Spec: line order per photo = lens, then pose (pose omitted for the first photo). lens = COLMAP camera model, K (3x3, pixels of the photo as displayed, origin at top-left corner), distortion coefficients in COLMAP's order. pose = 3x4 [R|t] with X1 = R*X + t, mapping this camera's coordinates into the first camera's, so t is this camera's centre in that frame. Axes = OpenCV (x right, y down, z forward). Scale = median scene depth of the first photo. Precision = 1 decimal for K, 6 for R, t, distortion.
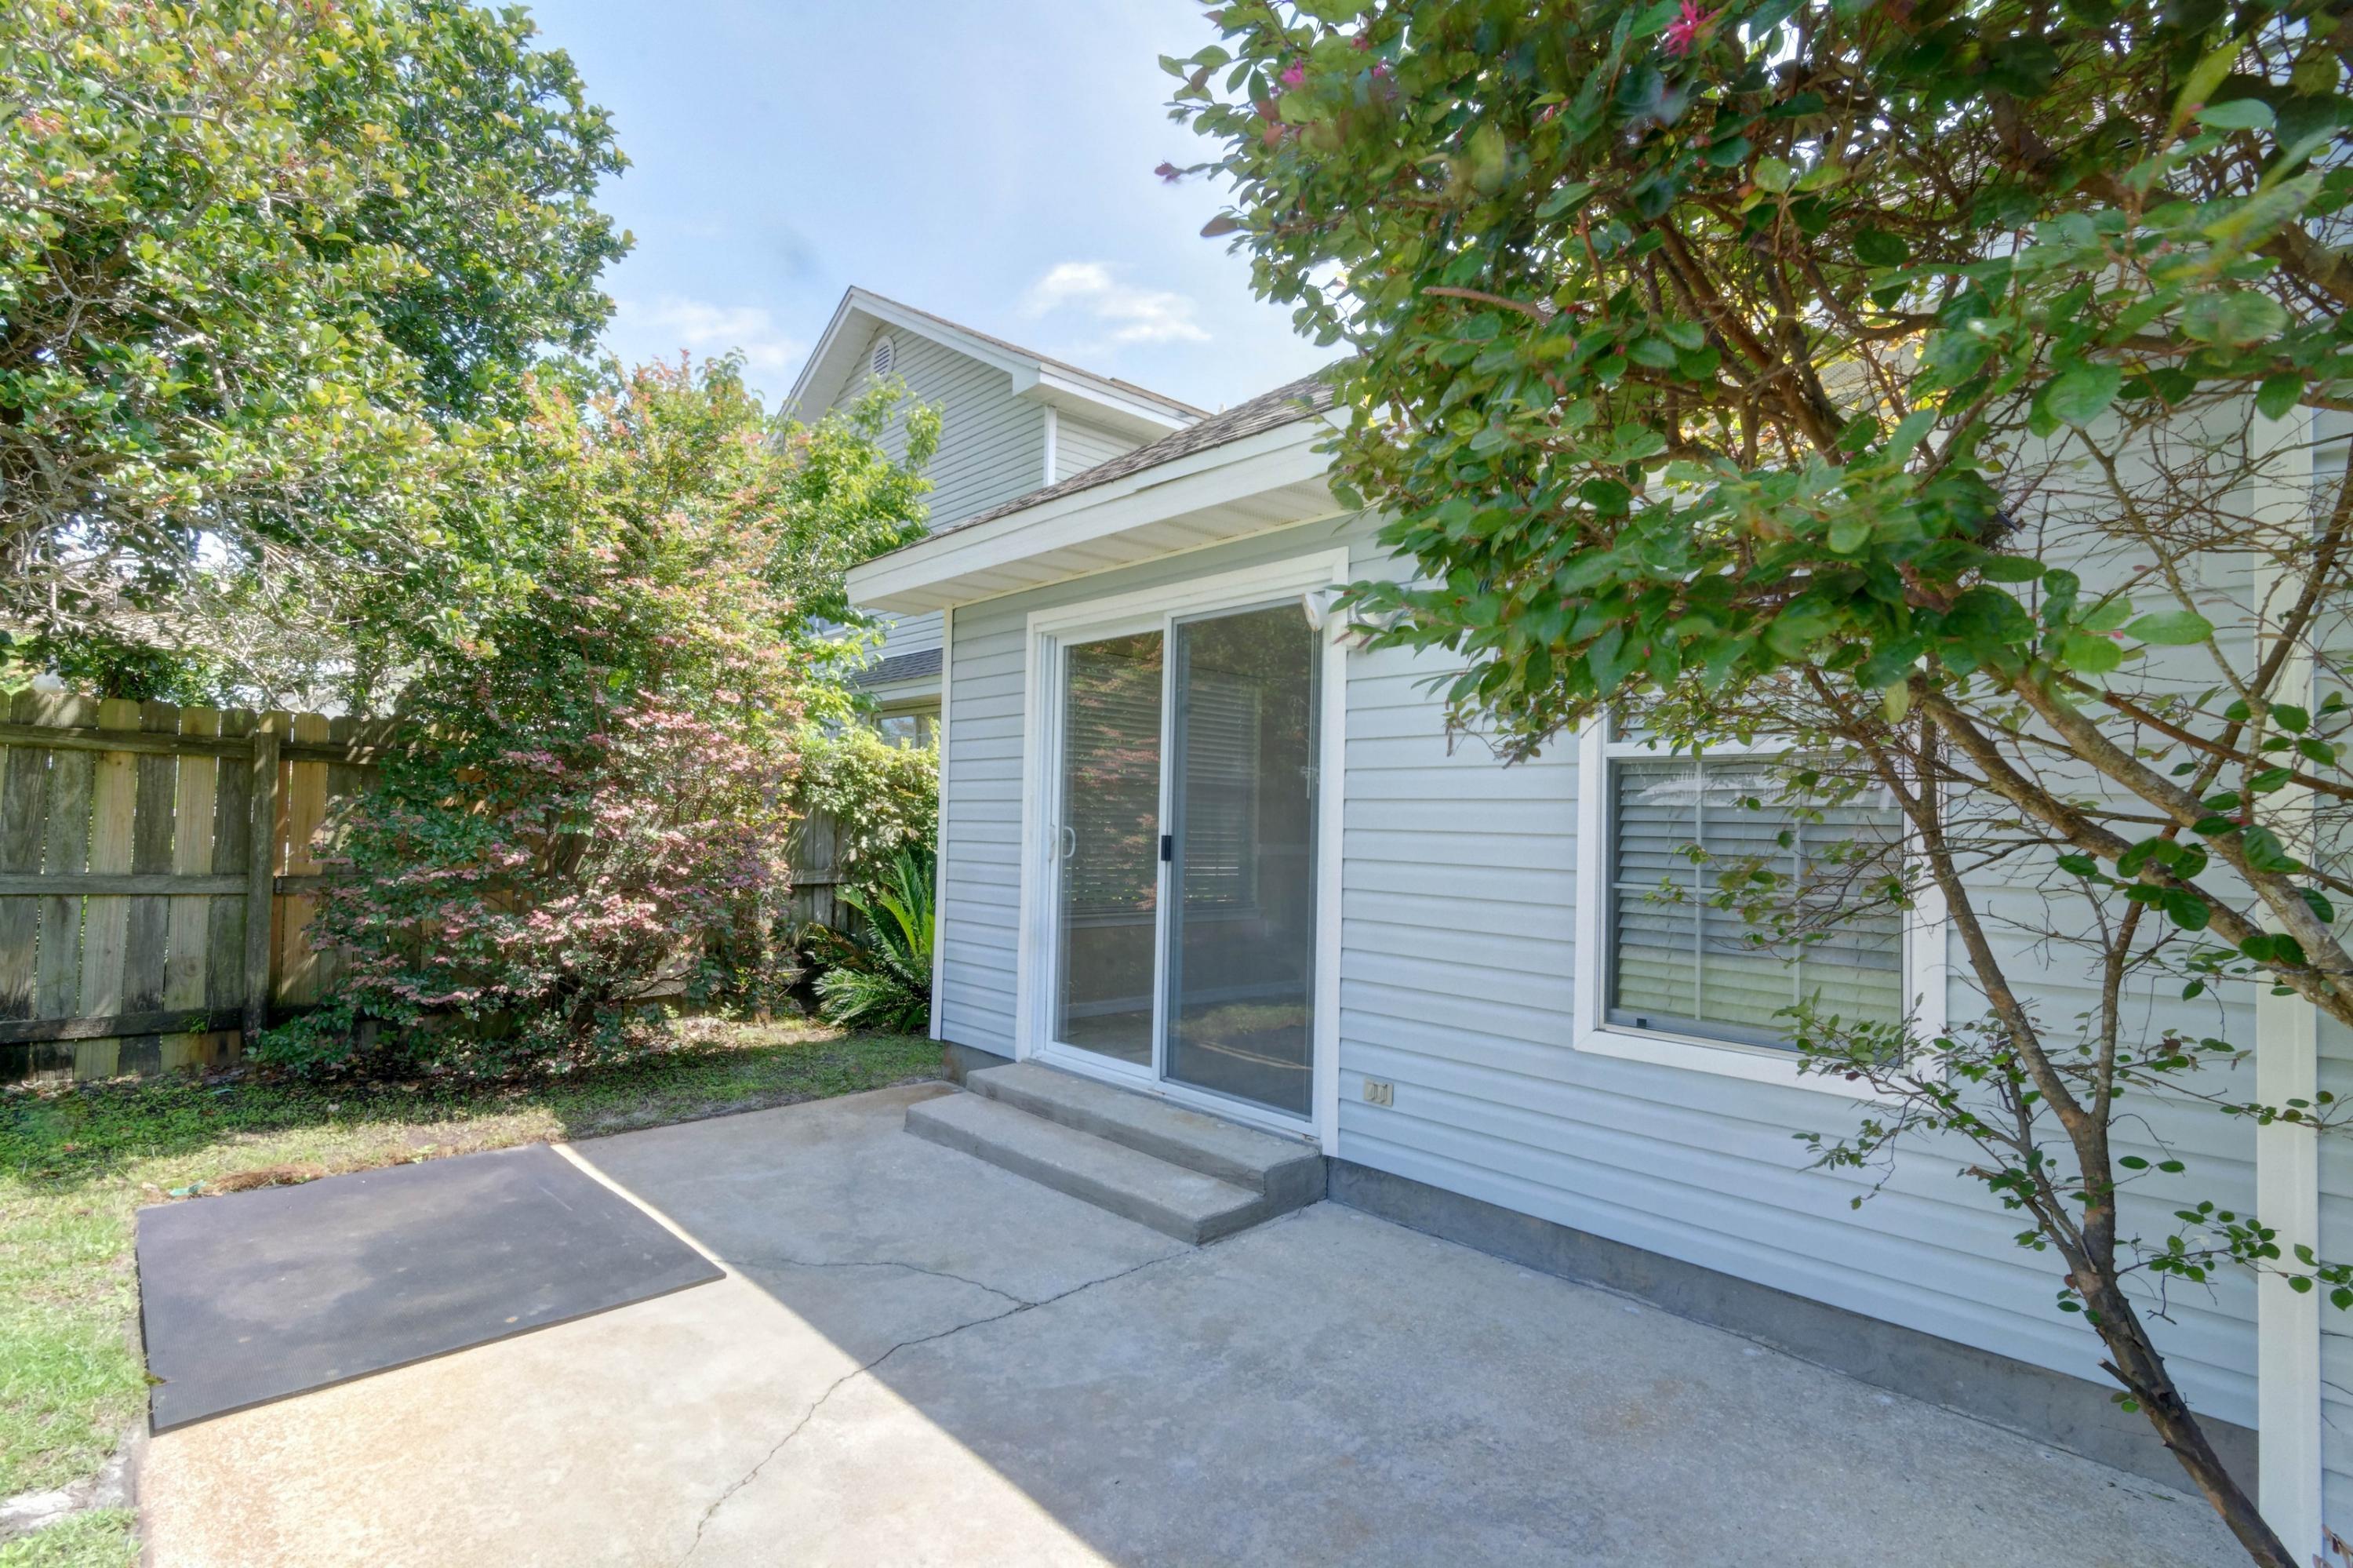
lens RADIAL K [[1122.5, 0, 1183.2], [0, 1122.5, 787.7], [0, 0, 1]] dist [0.002231, -0.001811]
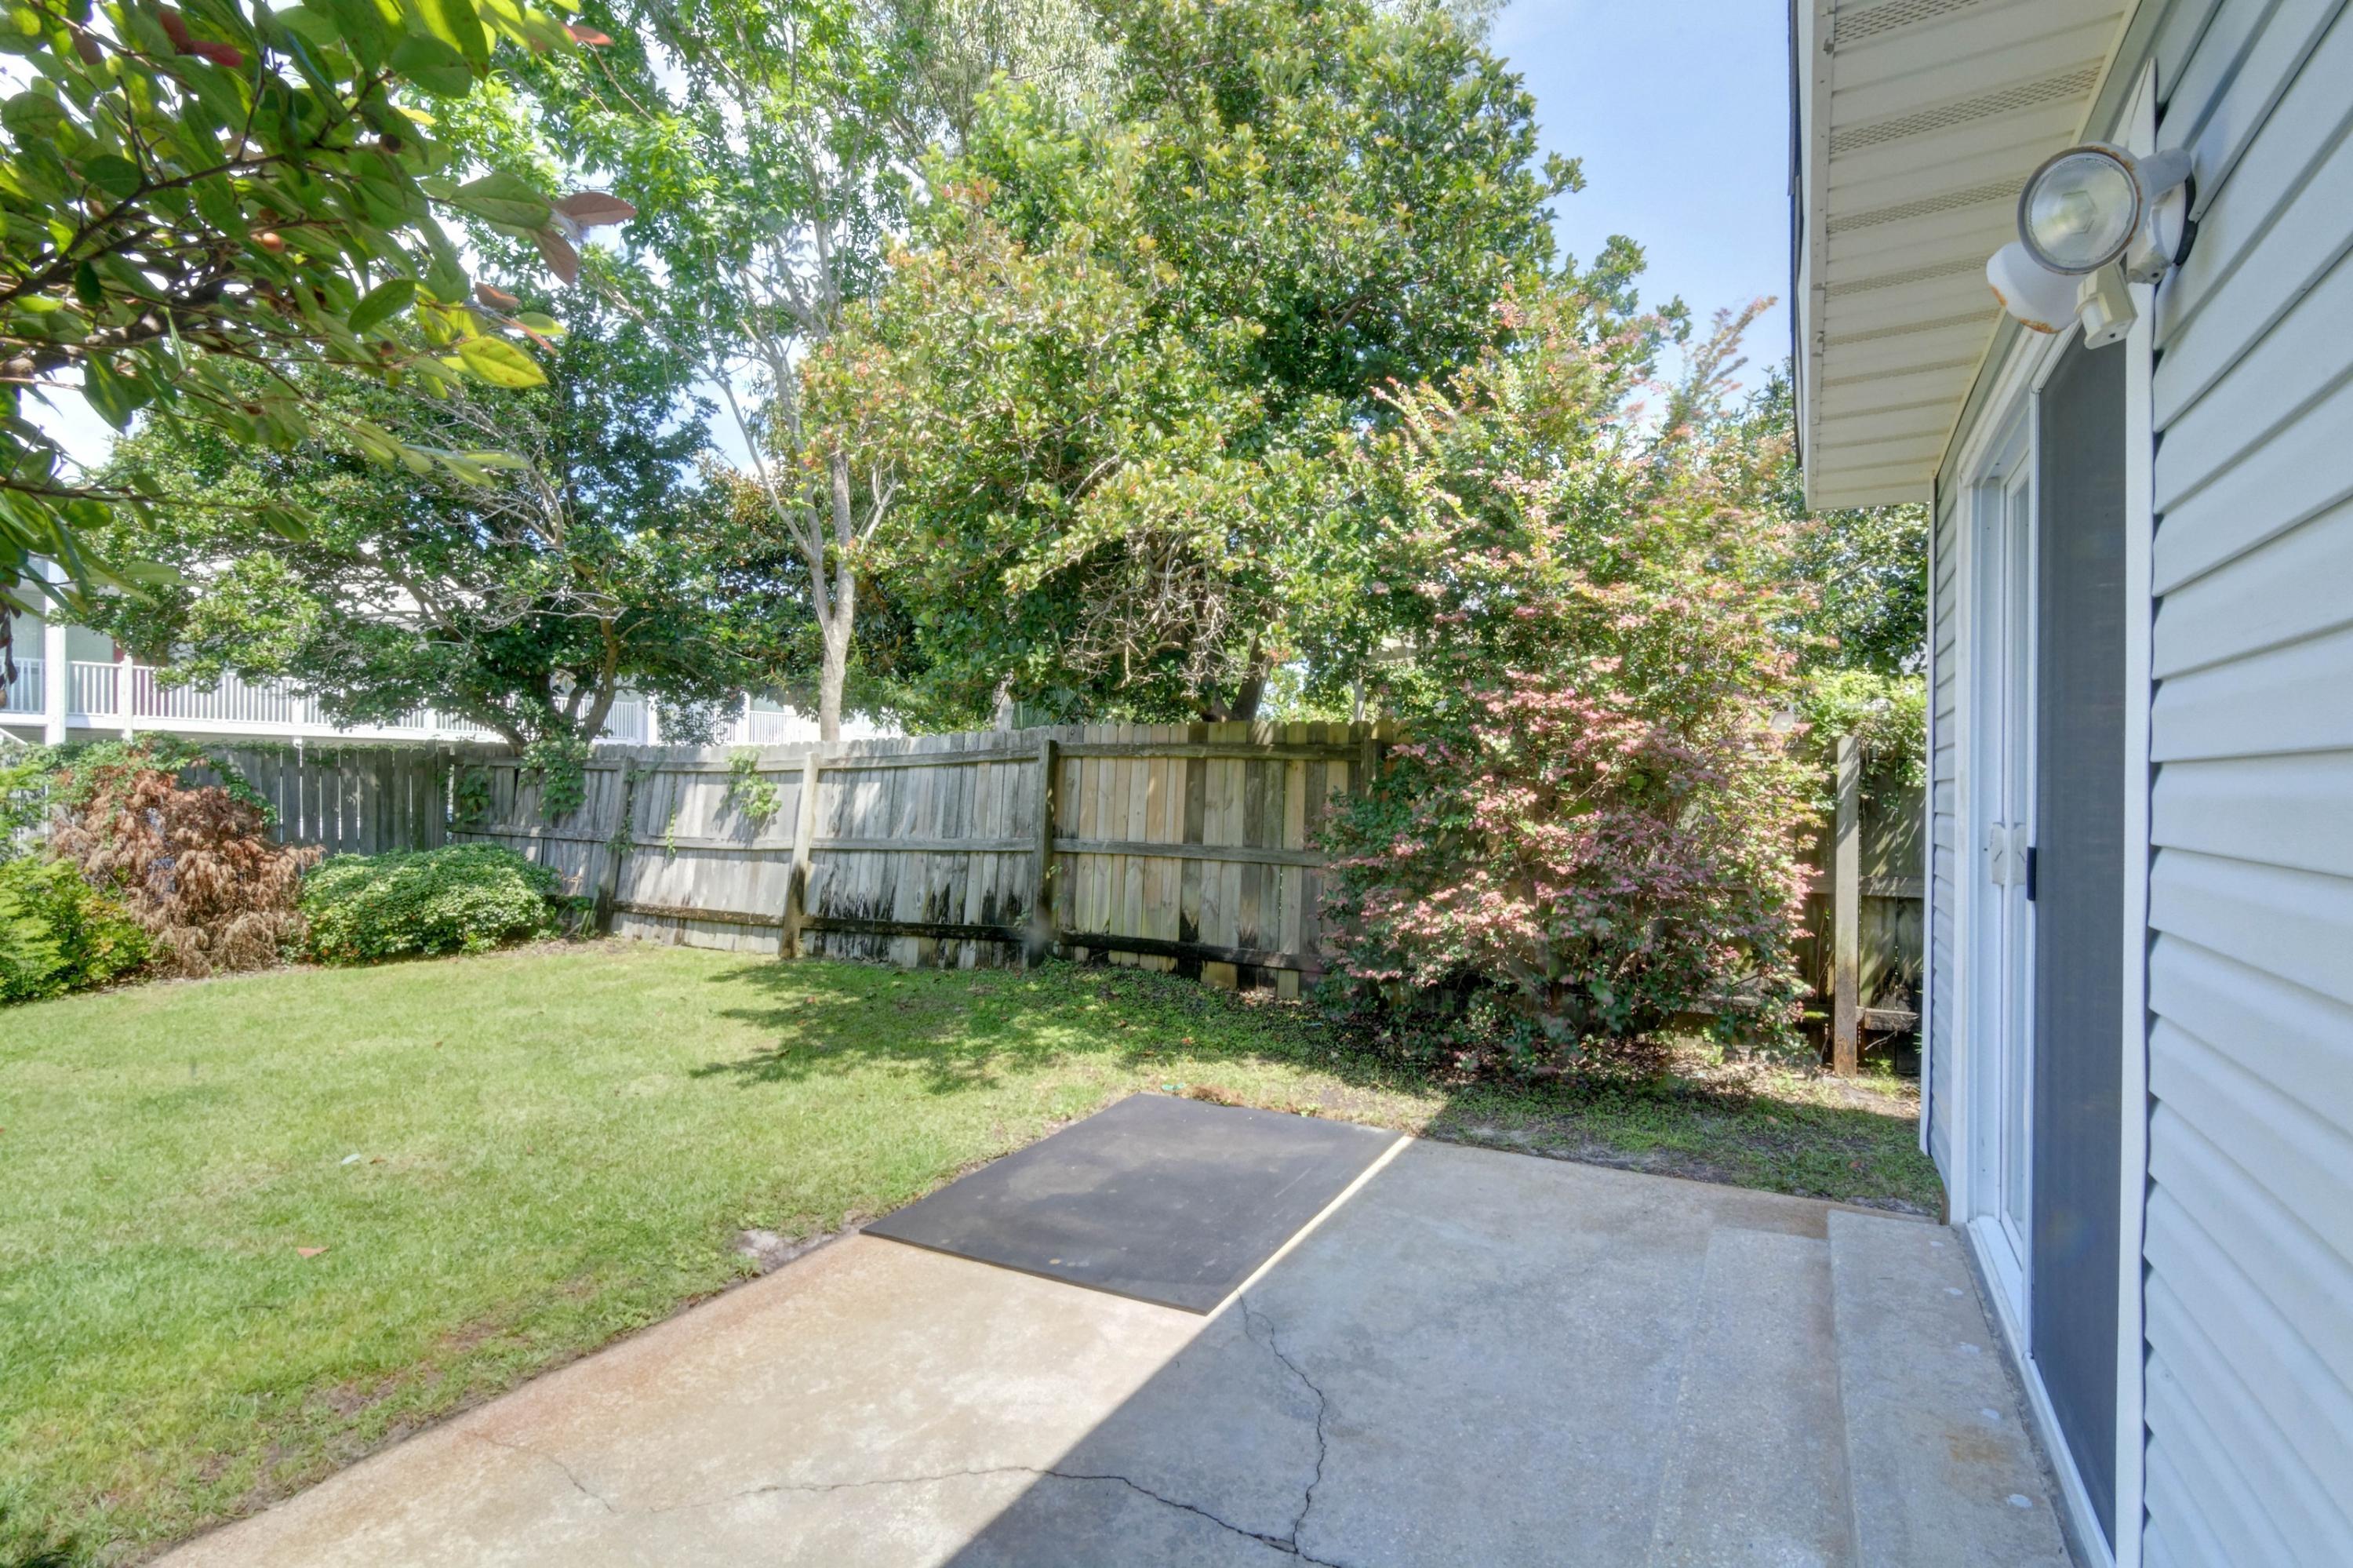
lens RADIAL K [[1119.8, 0, 1187.6], [0, 1119.8, 782.3], [0, 0, 1]] dist [0.003963, 0.000089]
pose [[0.317633, -0.021215, -0.947976, 0.364452], [0.028828, 0.999504, -0.012708, 0.009921], [0.947776, -0.023292, 0.318087, 0.554842]]
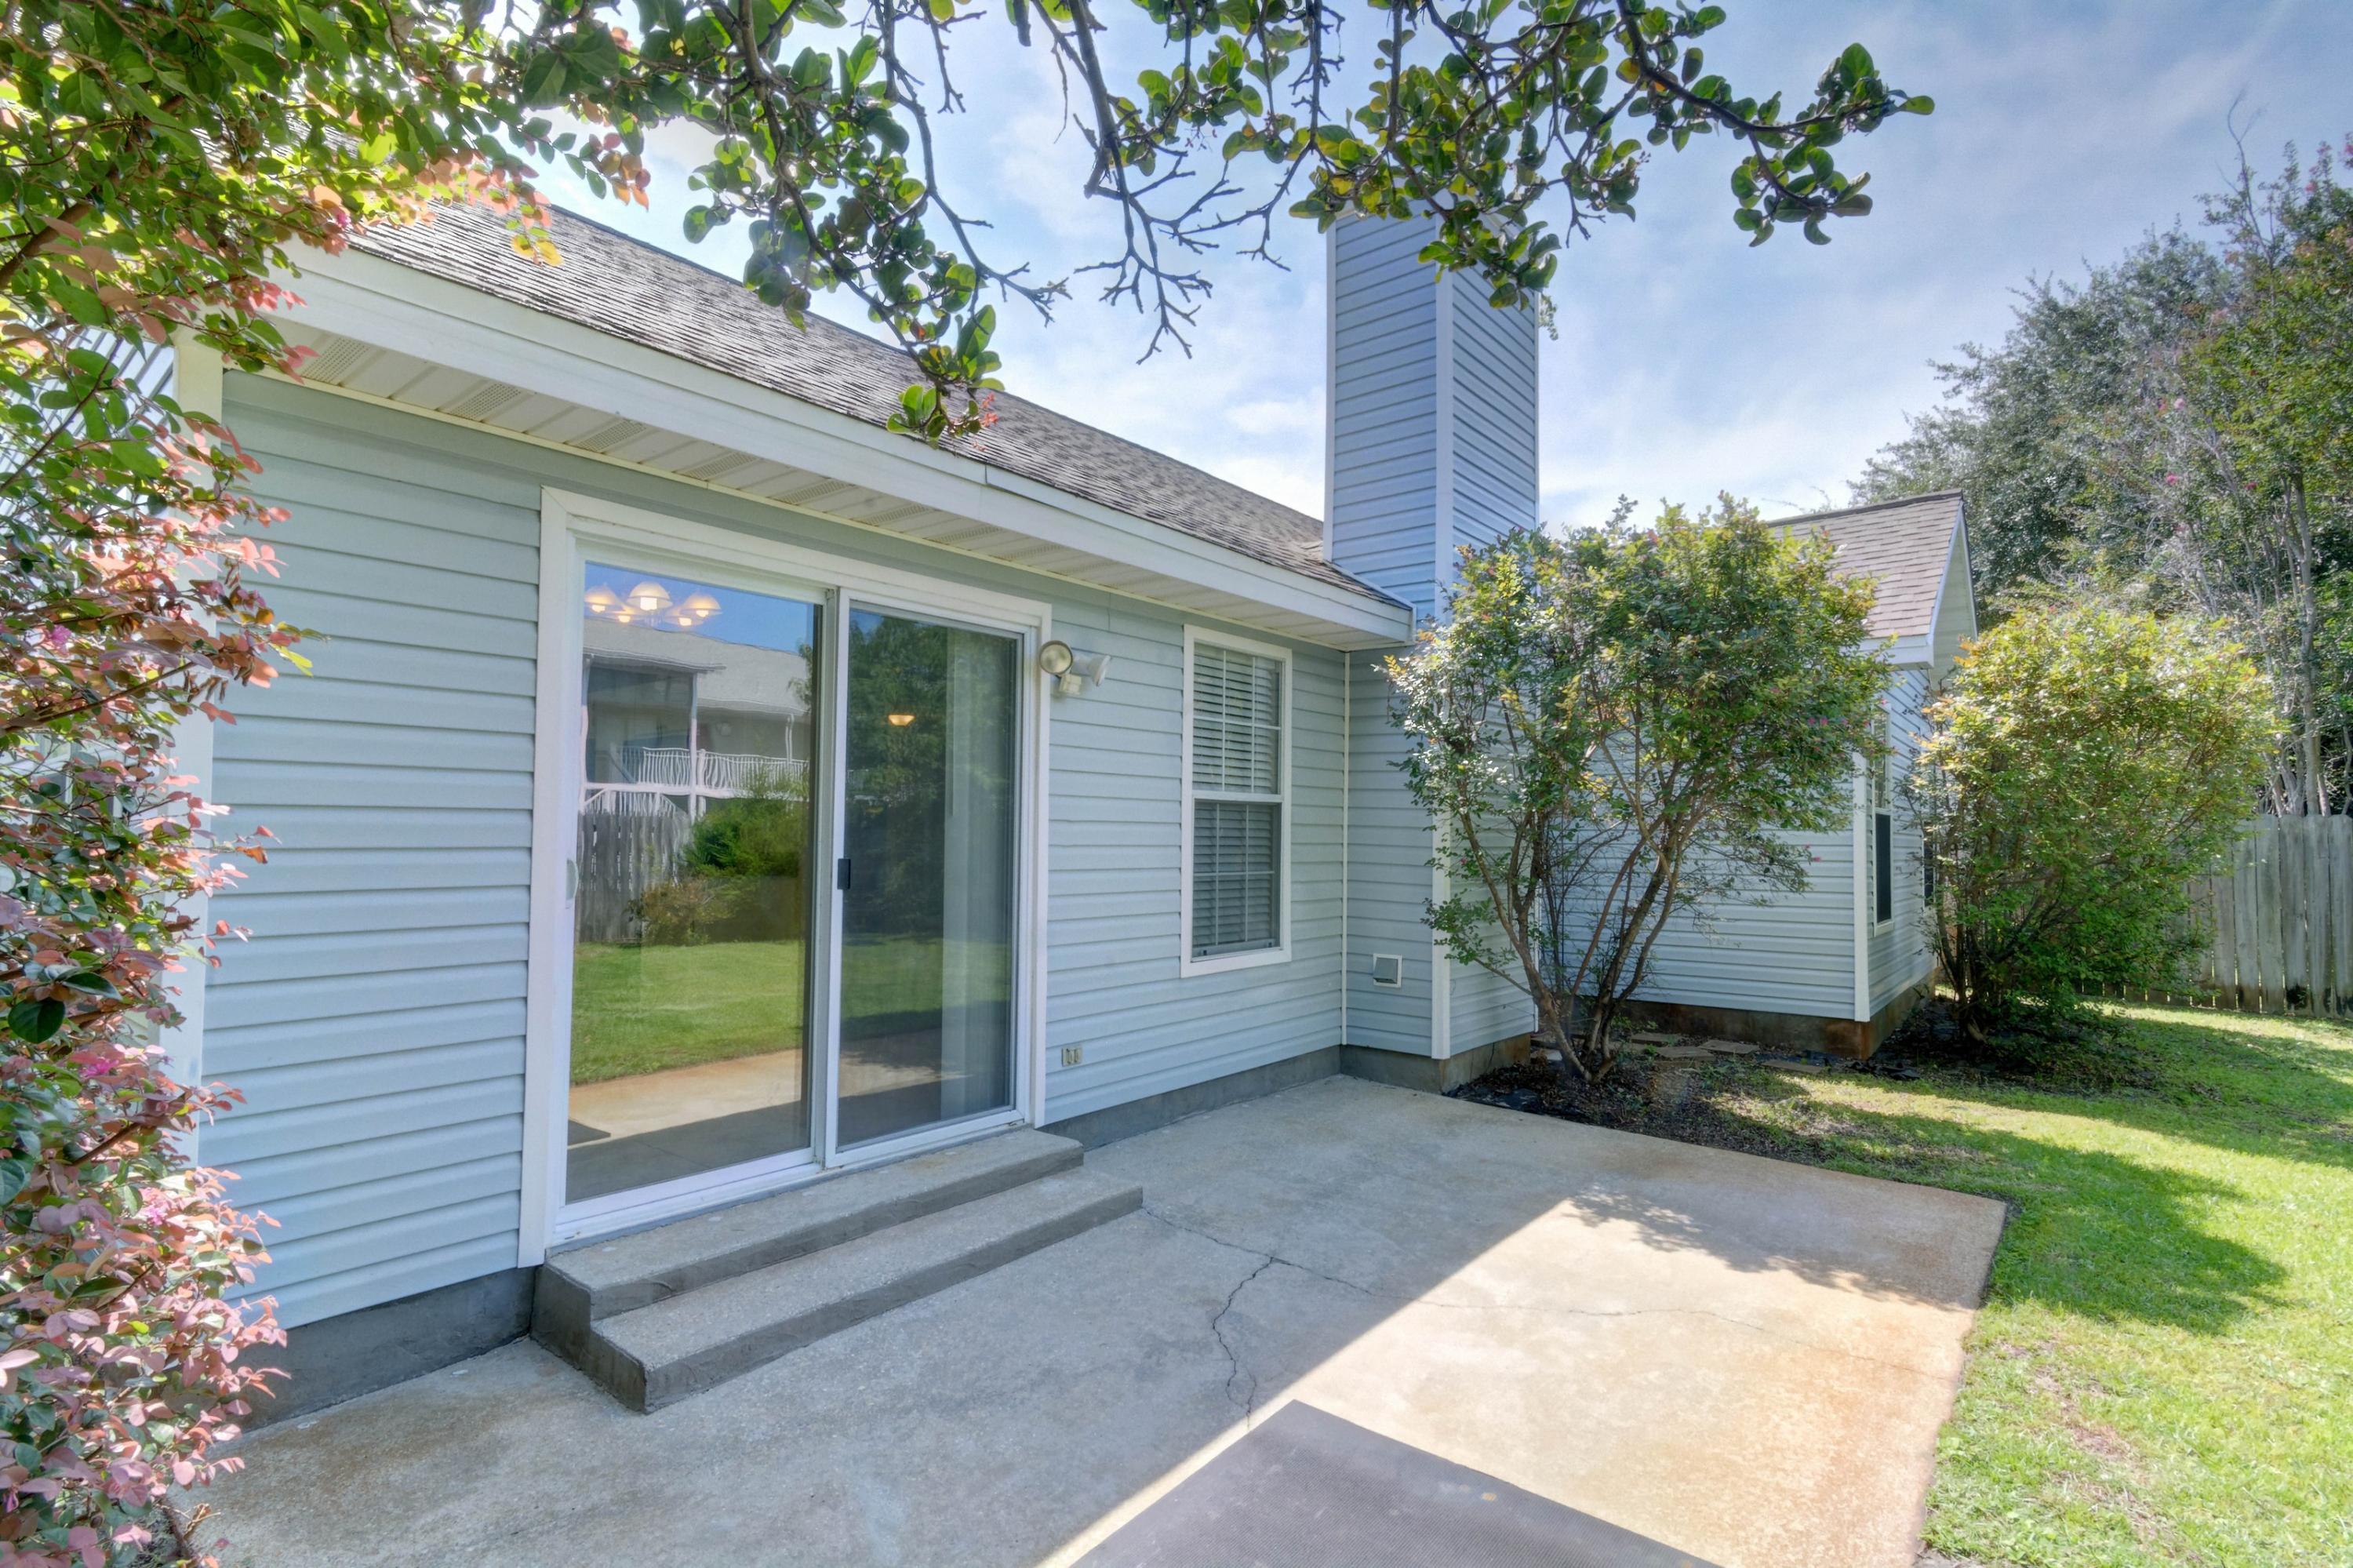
lens RADIAL K [[1119.8, 0, 1187.6], [0, 1119.8, 782.3], [0, 0, 1]] dist [0.003963, 0.000089]
pose [[-0.144281, 0.019217, 0.989350, -0.975254], [-0.046209, 0.998590, -0.026135, -0.004926], [-0.988457, -0.049487, -0.143190, 0.962134]]
